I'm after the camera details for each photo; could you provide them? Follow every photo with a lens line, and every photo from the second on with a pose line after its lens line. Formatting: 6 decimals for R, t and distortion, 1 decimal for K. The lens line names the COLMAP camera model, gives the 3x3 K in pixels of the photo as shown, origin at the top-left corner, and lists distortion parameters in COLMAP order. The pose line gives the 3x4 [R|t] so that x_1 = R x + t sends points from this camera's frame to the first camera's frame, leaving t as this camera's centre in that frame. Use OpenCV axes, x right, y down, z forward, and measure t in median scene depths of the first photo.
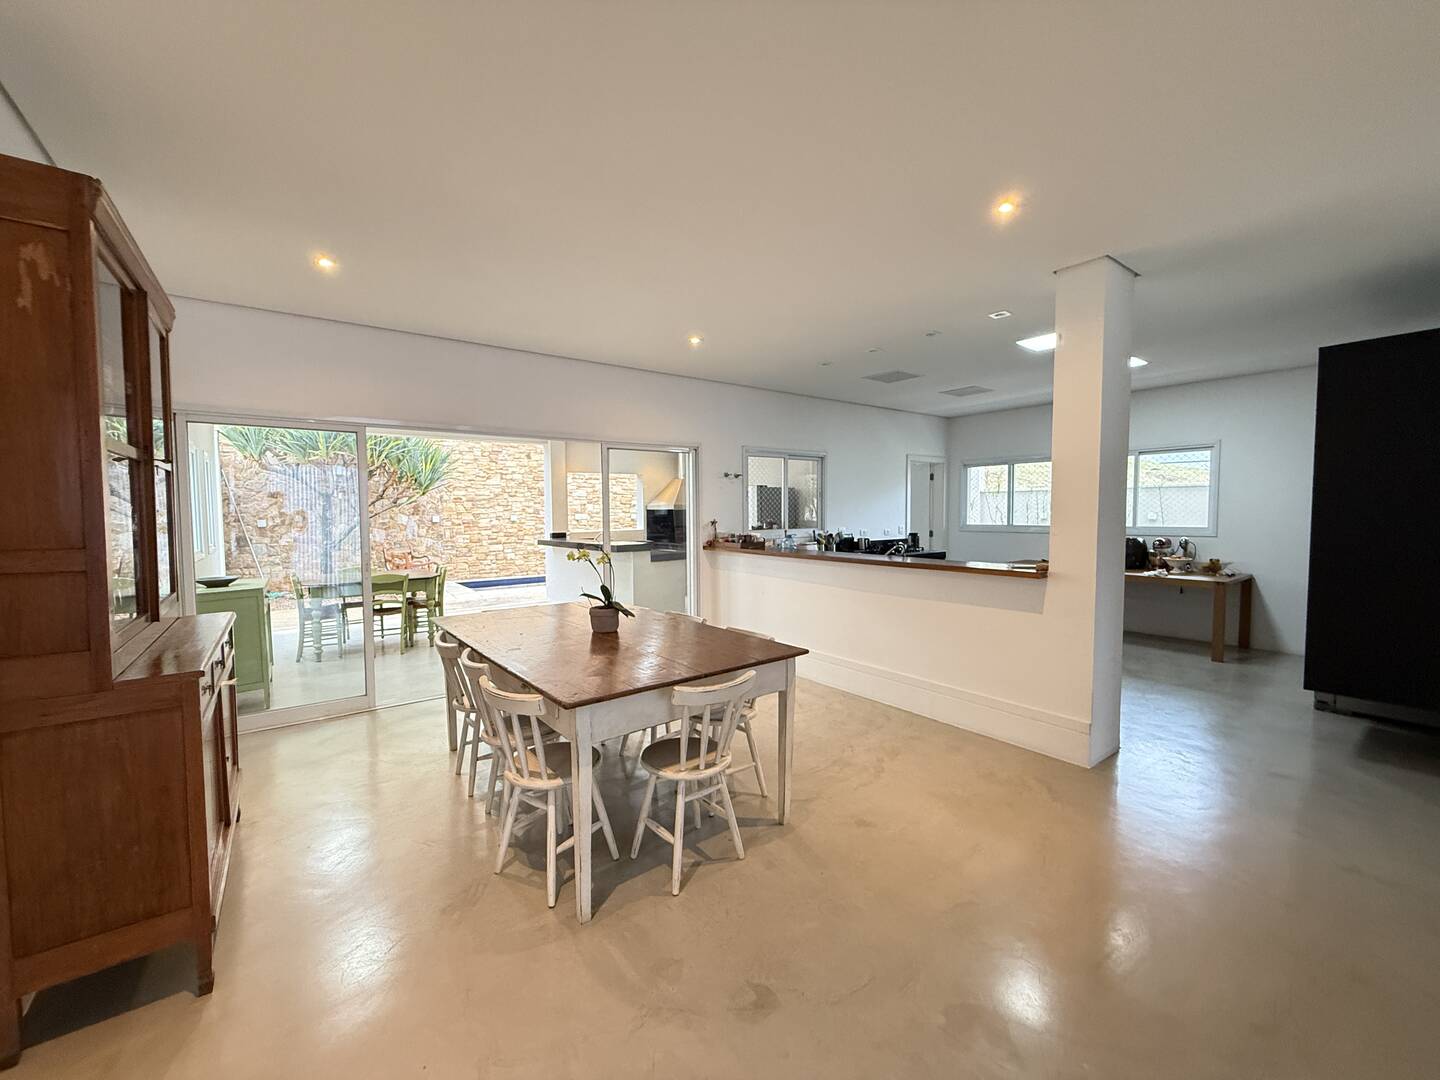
lens RADIAL K [[572.9, 0, 714.6], [0, 572.9, 540.9], [0, 0, 1]] dist [0.000280, -0.000158]
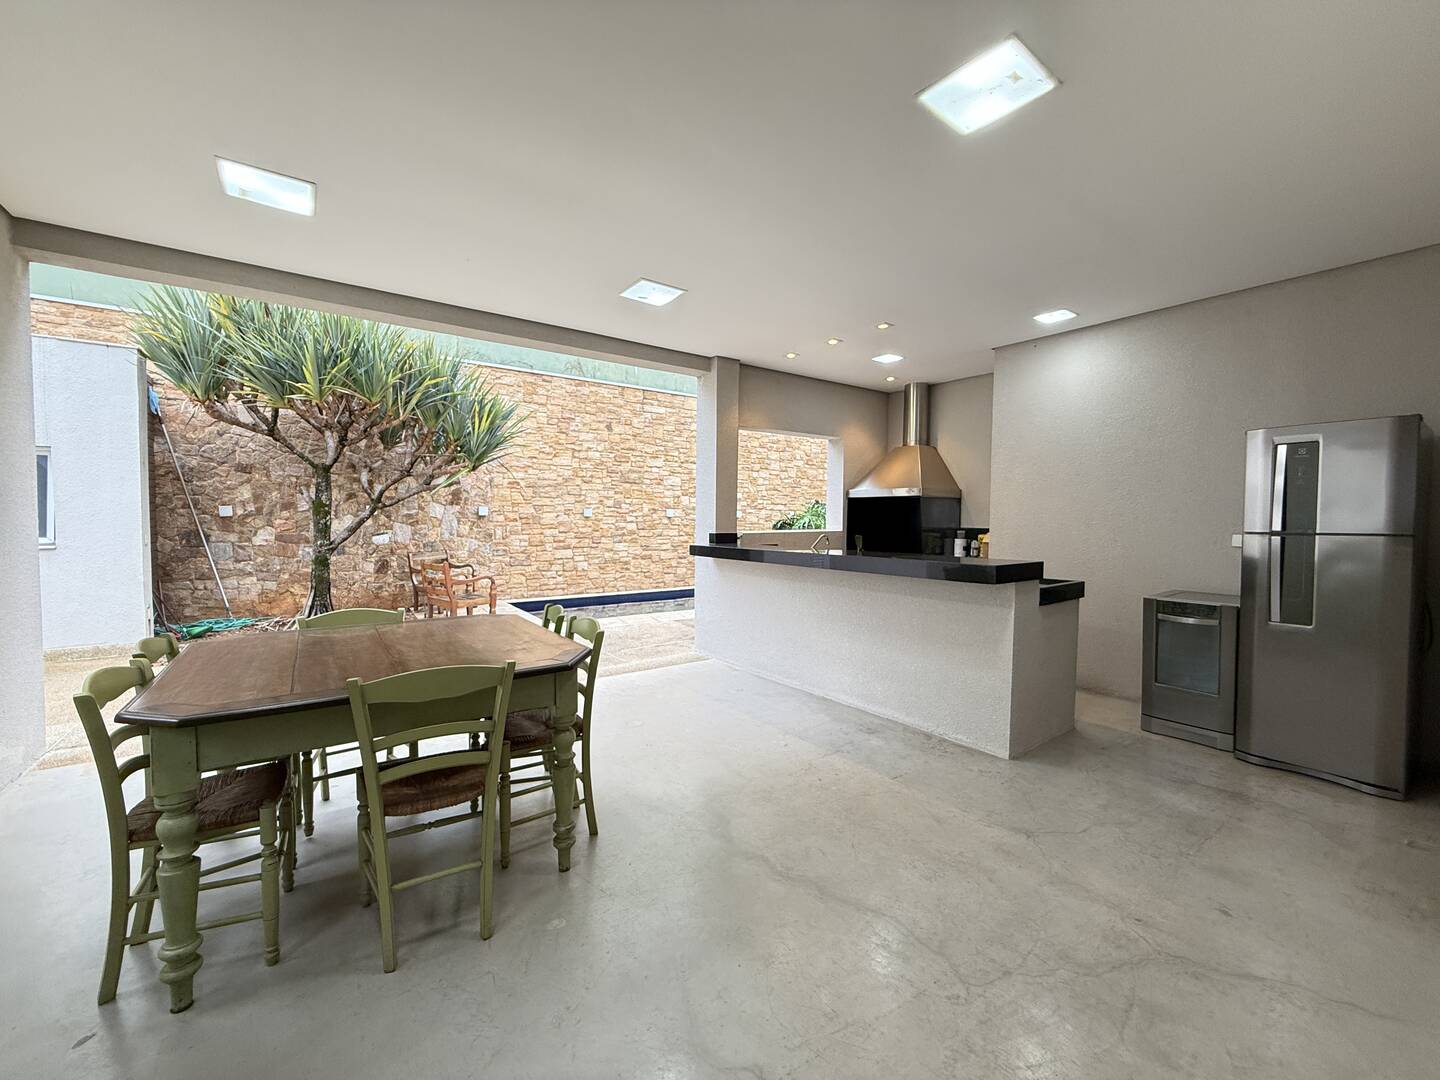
lens RADIAL K [[572.9, 0, 715.0], [0, 572.9, 540.2], [0, 0, 1]] dist [0.000280, -0.000158]
pose [[0.999491, 0.019024, -0.025616, -0.378372], [-0.019287, 0.999763, -0.010085, -0.002921], [0.025418, 0.010574, 0.999621, 0.633475]]
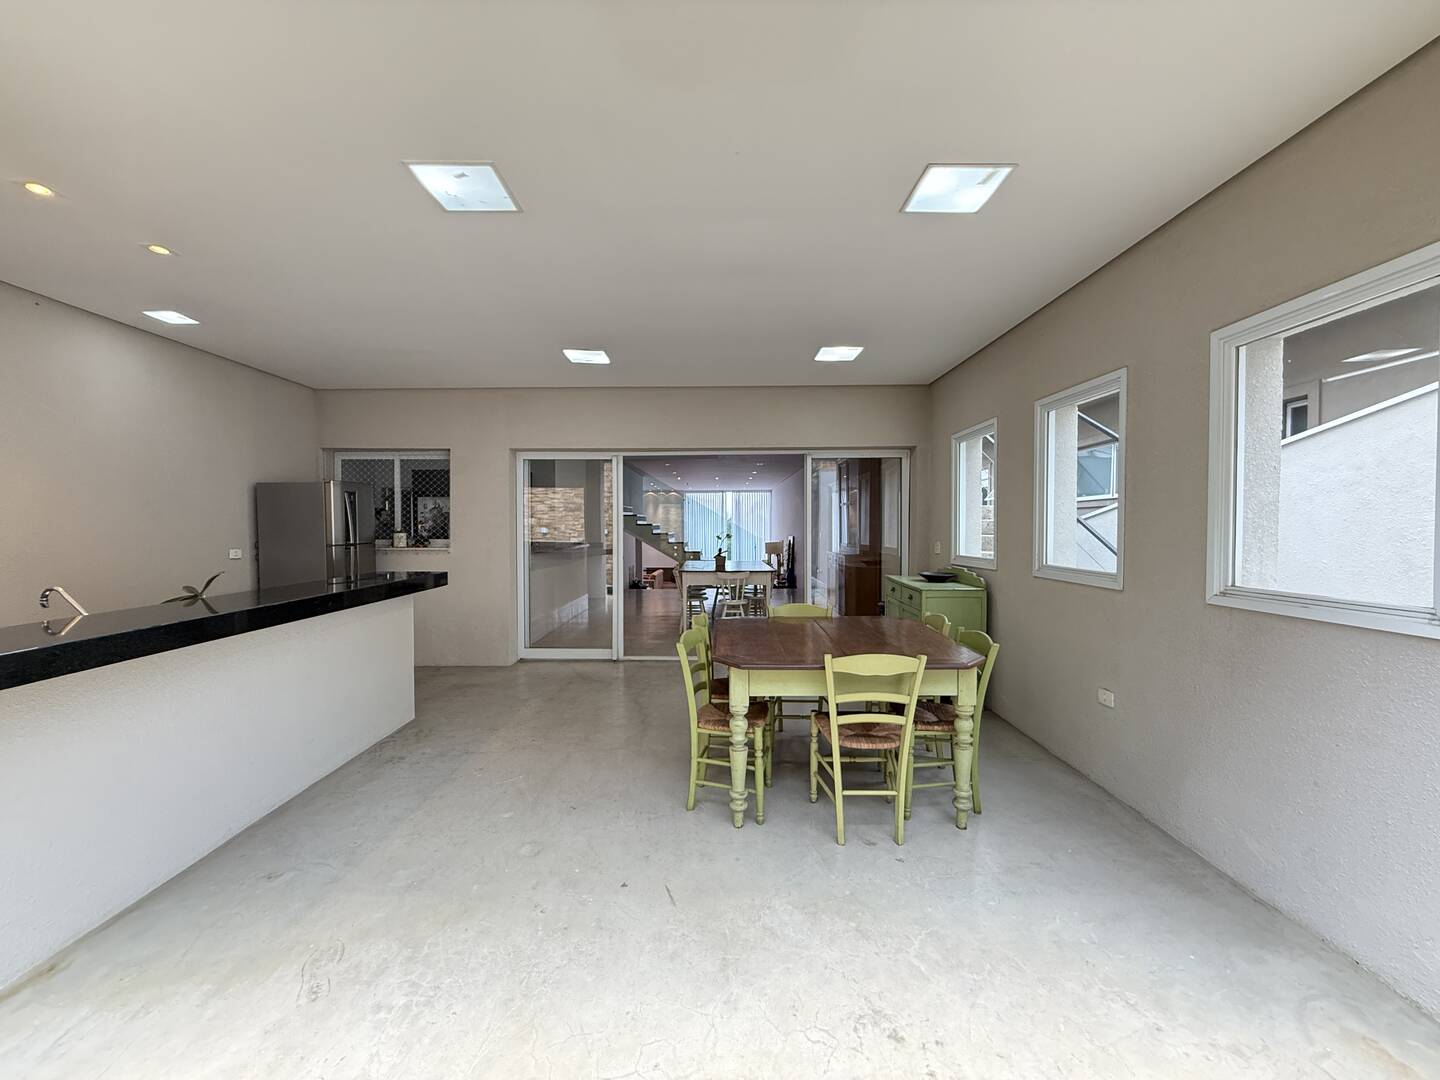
lens RADIAL K [[572.9, 0, 711.7], [0, 572.9, 535.4], [0, 0, 1]] dist [0.000280, -0.000158]
pose [[-0.792959, 0.002095, 0.609271, -0.780740], [0.042462, 0.997753, 0.051833, -0.051258], [-0.607794, 0.066972, -0.791266, 1.374504]]
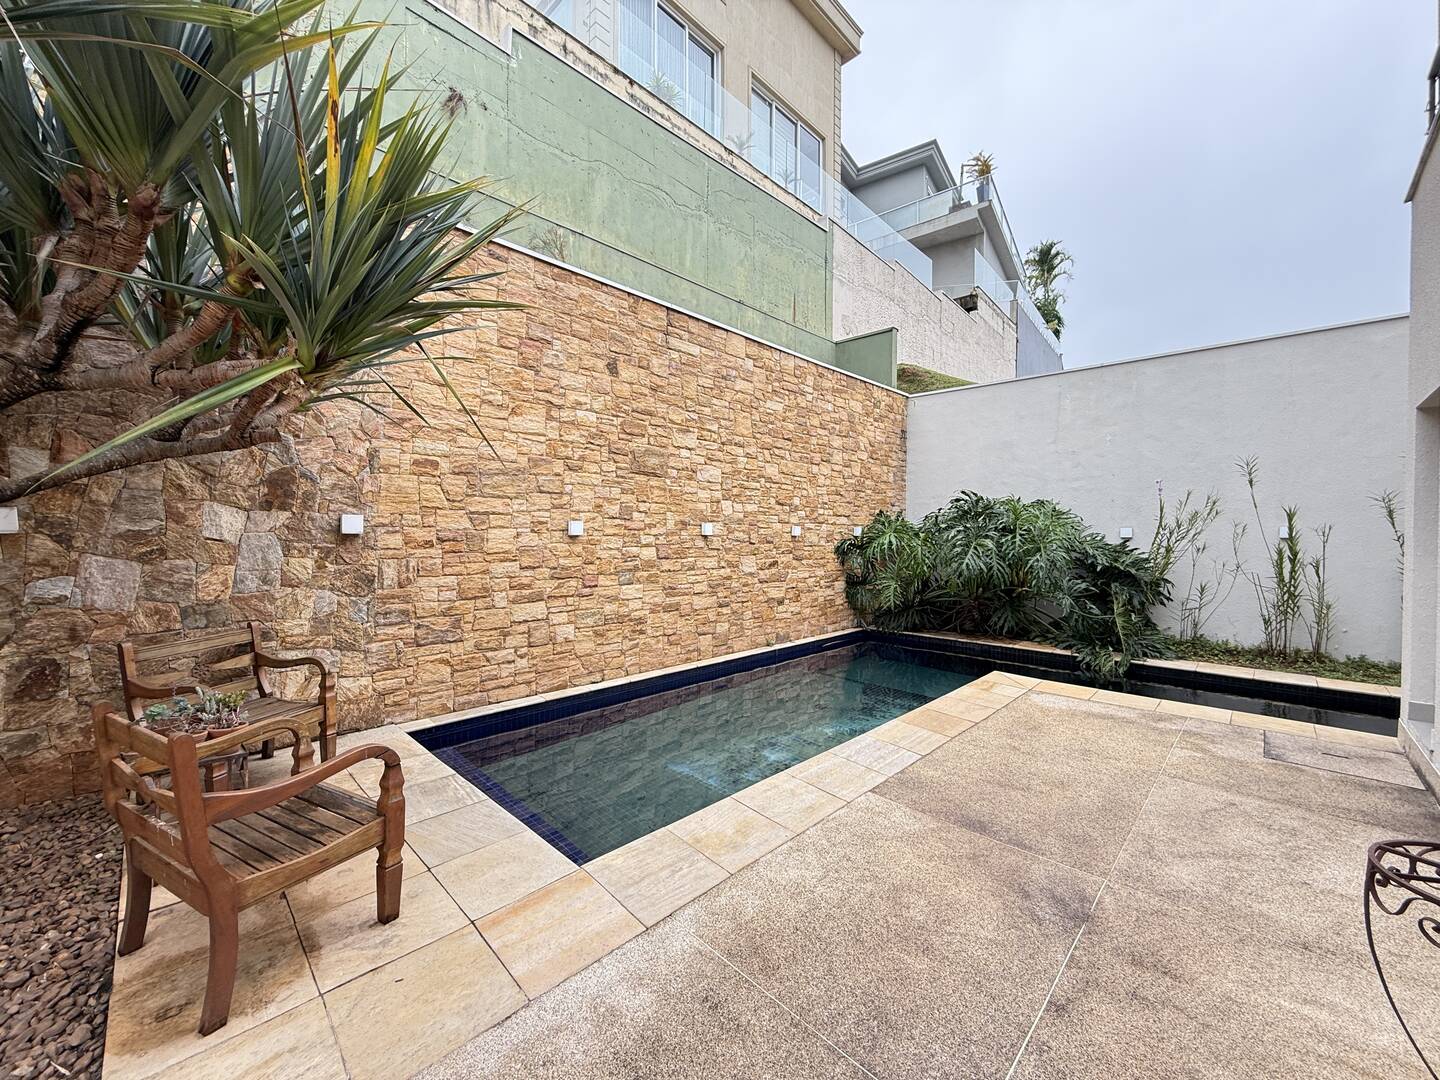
lens RADIAL K [[572.9, 0, 714.6], [0, 572.9, 539.3], [0, 0, 1]] dist [0.000280, -0.000158]
pose [[0.987556, 0.011393, 0.156854, -0.699740], [-0.004126, 0.998906, -0.046578, -0.035033], [-0.157213, 0.045351, 0.986523, 1.365159]]
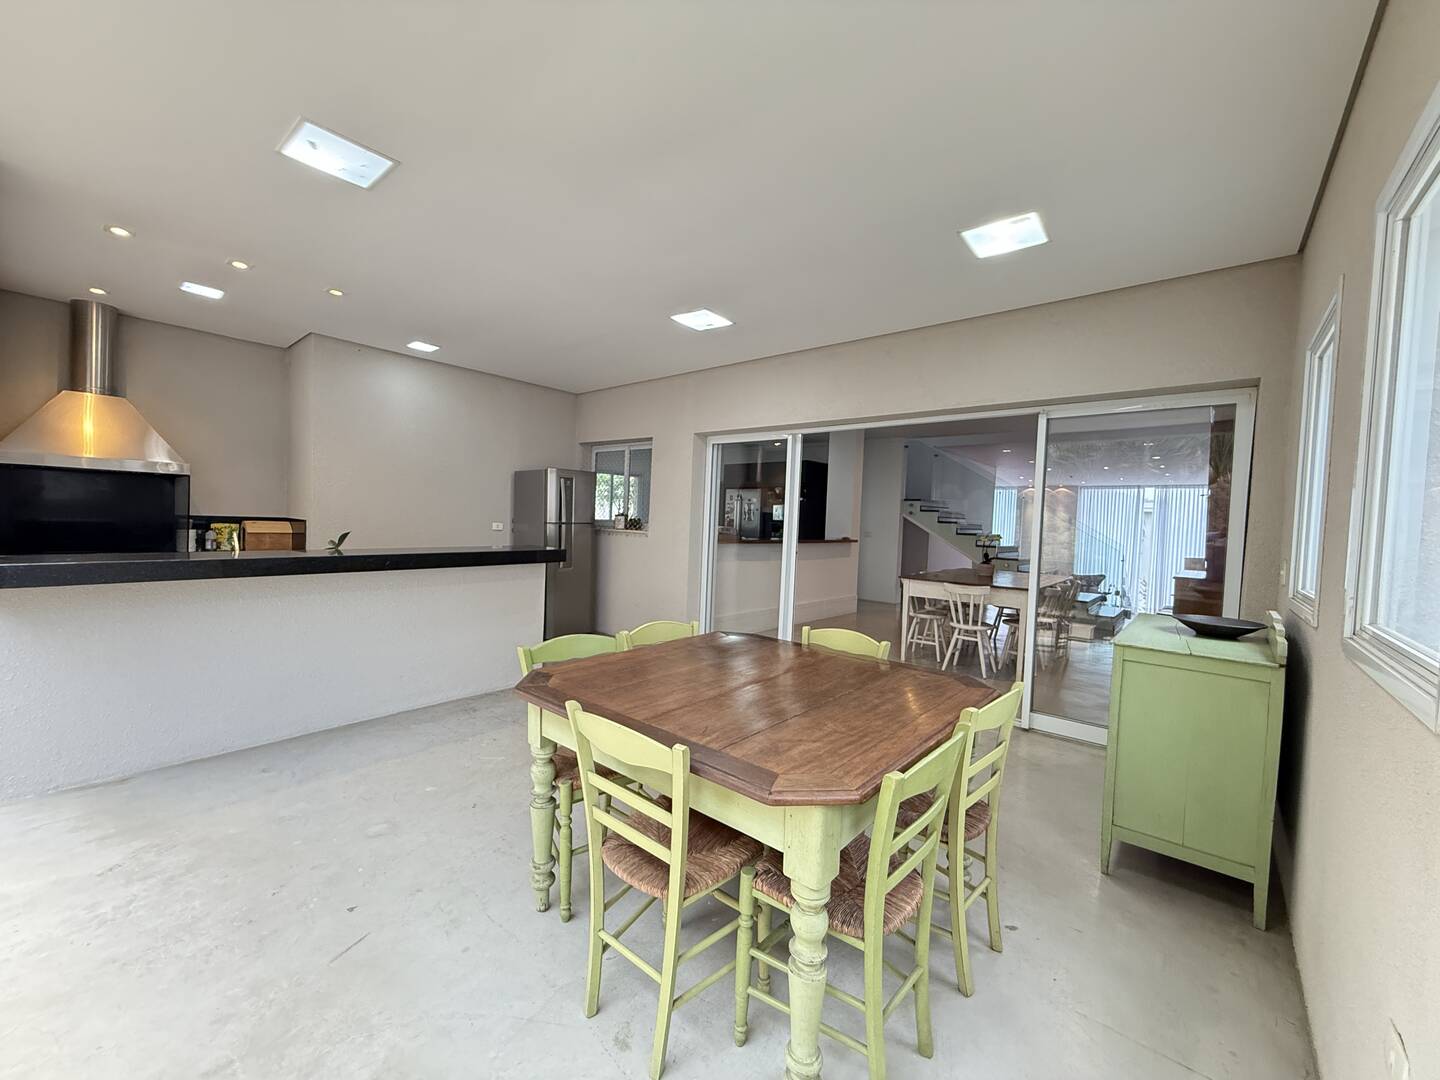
lens RADIAL K [[572.9, 0, 714.2], [0, 572.9, 536.5], [0, 0, 1]] dist [0.000280, -0.000158]
pose [[-0.214207, -0.028743, 0.976365, -0.849000], [0.015489, 0.999341, 0.032818, -0.025565], [-0.976665, 0.022153, -0.213621, 1.037332]]
